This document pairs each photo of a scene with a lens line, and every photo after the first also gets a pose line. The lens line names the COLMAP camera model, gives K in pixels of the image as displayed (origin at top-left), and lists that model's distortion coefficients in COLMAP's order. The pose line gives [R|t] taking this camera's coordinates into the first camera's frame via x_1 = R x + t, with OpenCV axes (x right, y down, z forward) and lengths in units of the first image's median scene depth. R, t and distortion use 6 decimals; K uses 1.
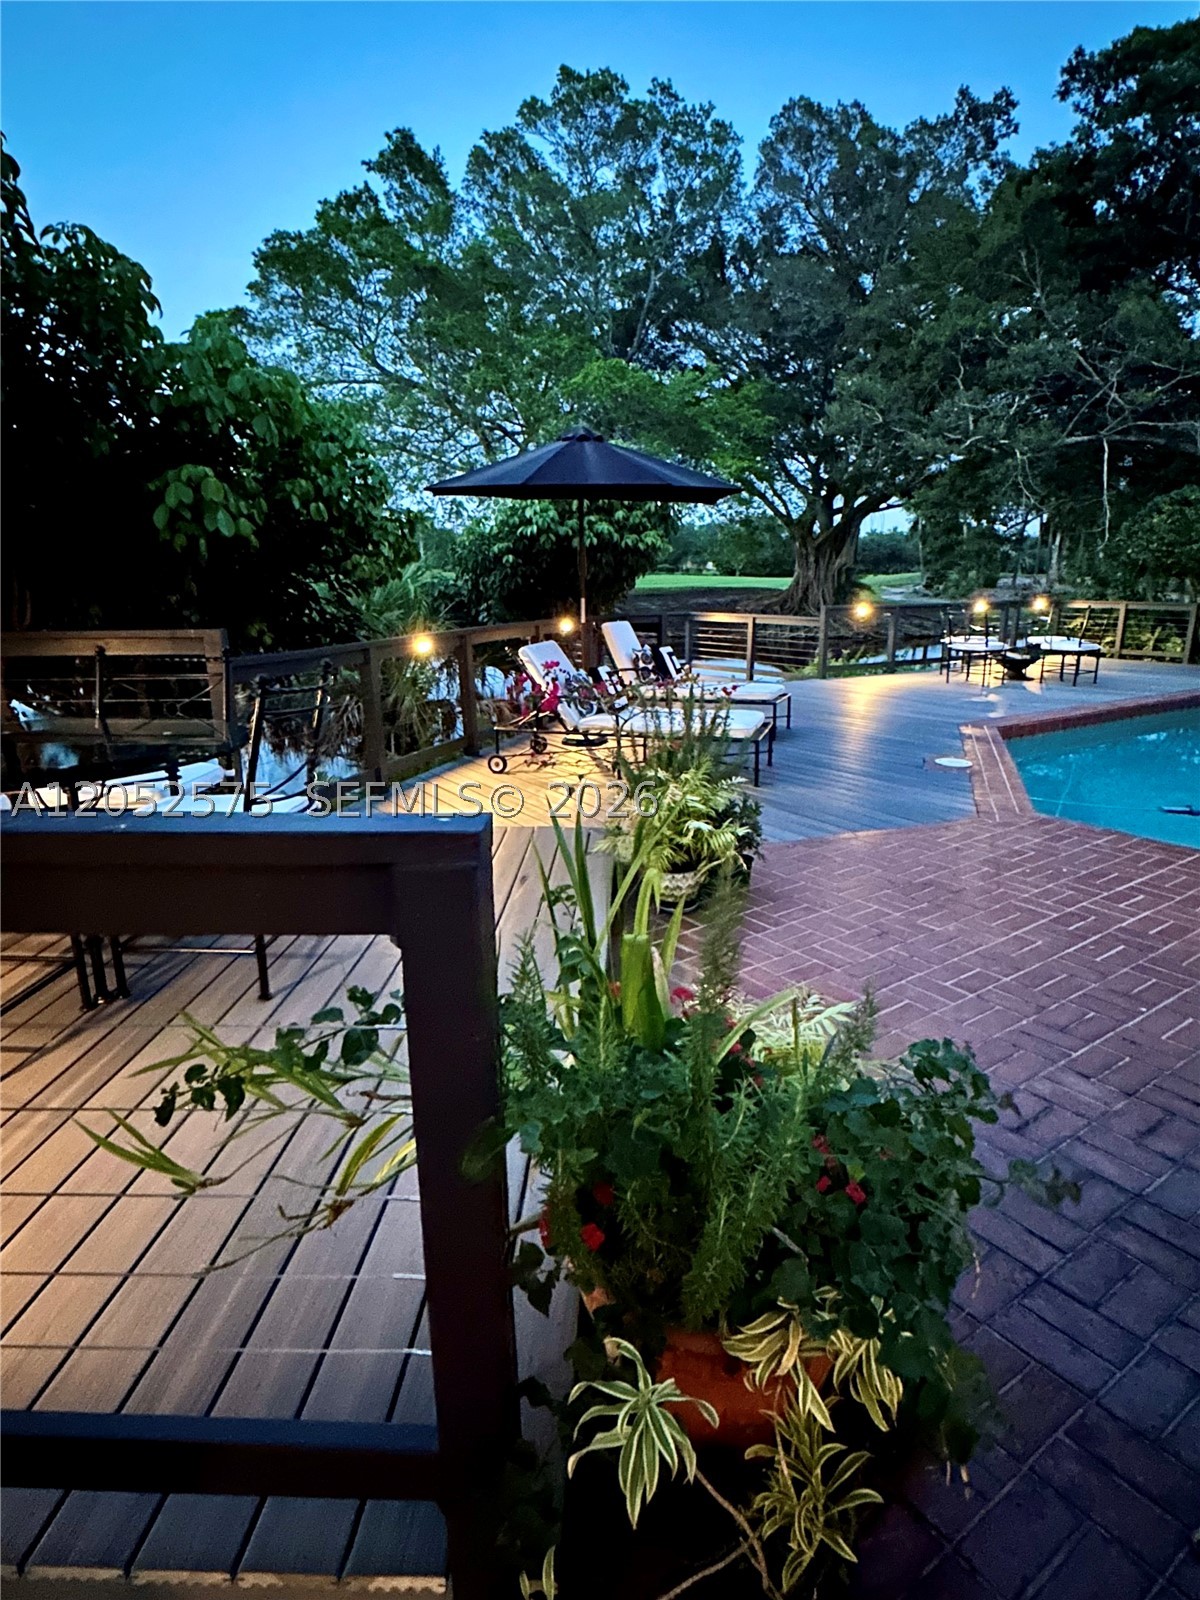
lens RADIAL K [[902.6, 0, 594.1], [0, 902.6, 798.7], [0, 0, 1]] dist [-0.001585, 0.000364]
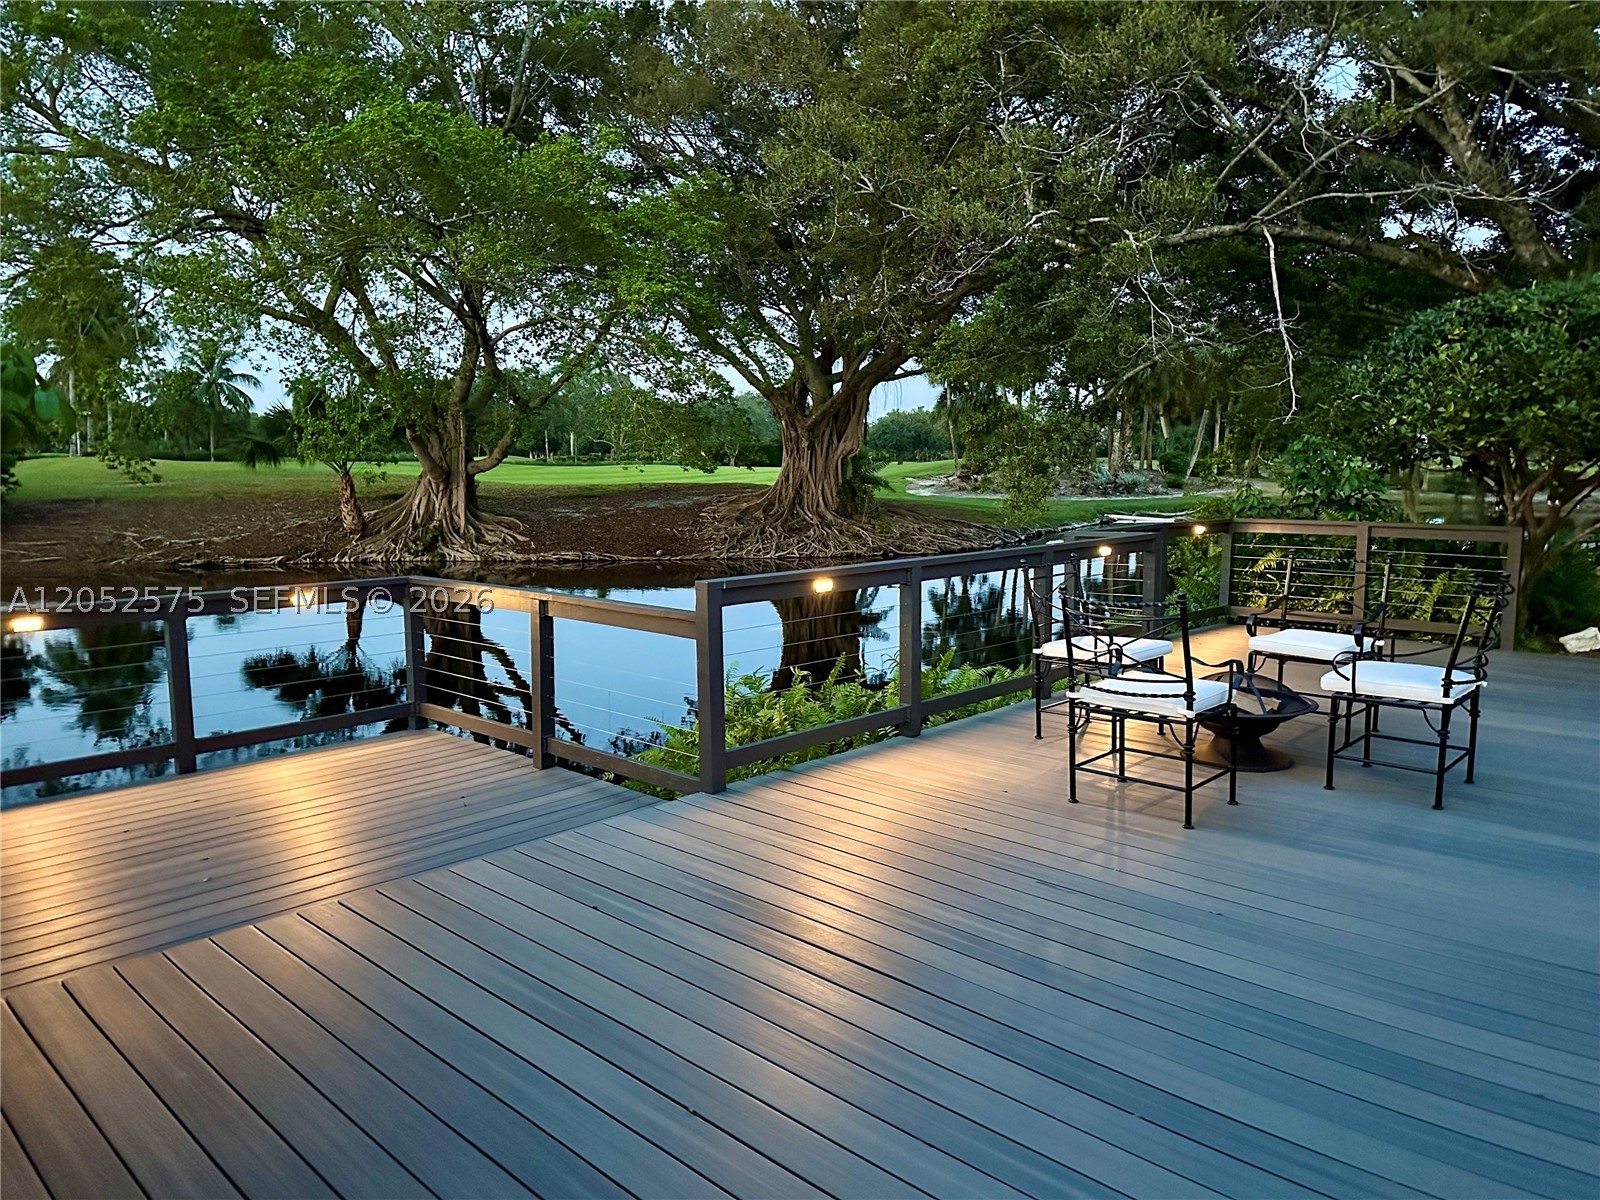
lens RADIAL K [[1147.2, 0, 800.8], [0, 1147.2, 602.0], [0, 0, 1]] dist [0.043737, -0.030789]
pose [[0.978532, -0.033988, 0.203271, 0.051169], [0.058840, 0.991329, -0.117497, -0.038118], [-0.197515, 0.126935, 0.972047, 0.145241]]
